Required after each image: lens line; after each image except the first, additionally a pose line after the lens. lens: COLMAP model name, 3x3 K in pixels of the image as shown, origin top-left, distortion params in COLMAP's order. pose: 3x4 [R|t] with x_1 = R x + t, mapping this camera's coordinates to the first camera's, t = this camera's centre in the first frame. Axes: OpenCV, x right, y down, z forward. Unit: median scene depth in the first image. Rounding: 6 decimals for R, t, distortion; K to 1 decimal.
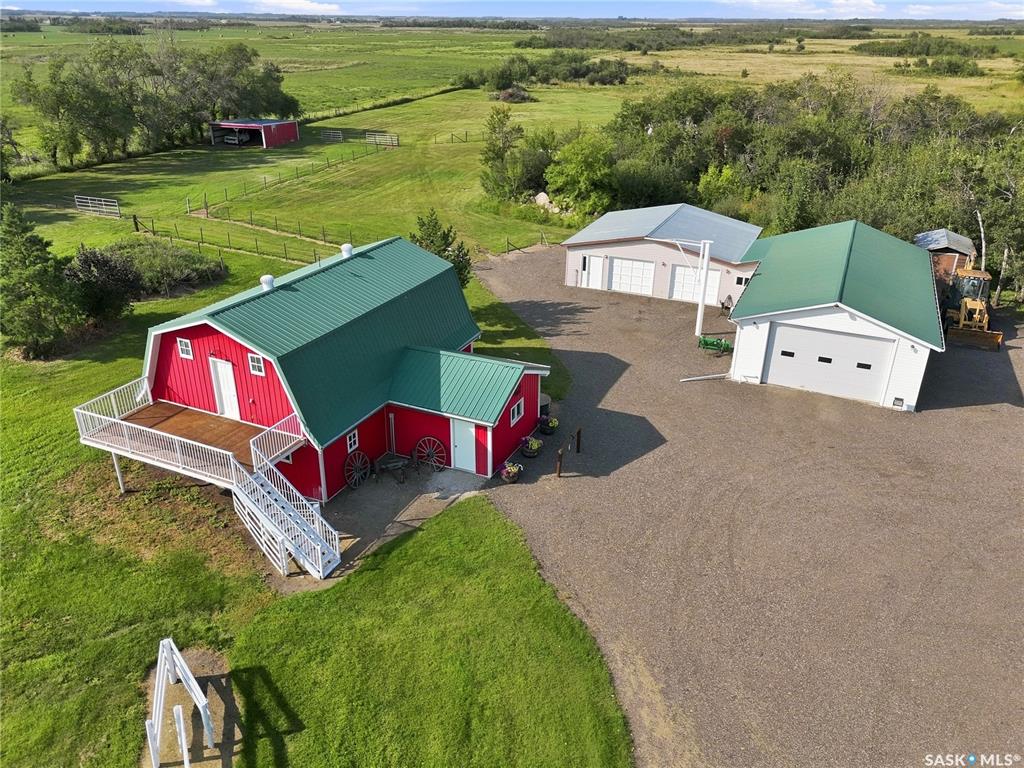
lens RADIAL K [[747.7, 0, 512.0], [0, 747.7, 384.0], [0, 0, 1]] dist [0.092831, -0.120426]
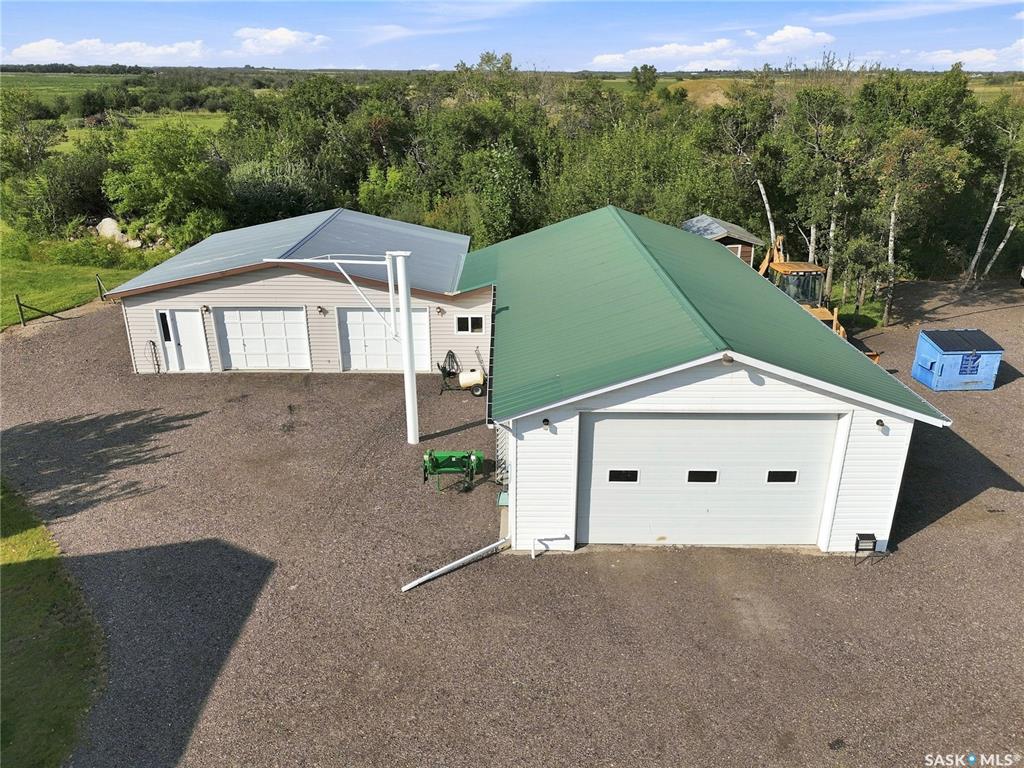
lens RADIAL K [[747.7, 0, 512.0], [0, 747.7, 384.0], [0, 0, 1]] dist [0.092831, -0.120426]
pose [[0.905624, -0.163949, 0.391108, 0.113389], [0.185651, 0.982450, -0.018046, -0.077756], [-0.381285, 0.088952, 0.920168, 0.491494]]
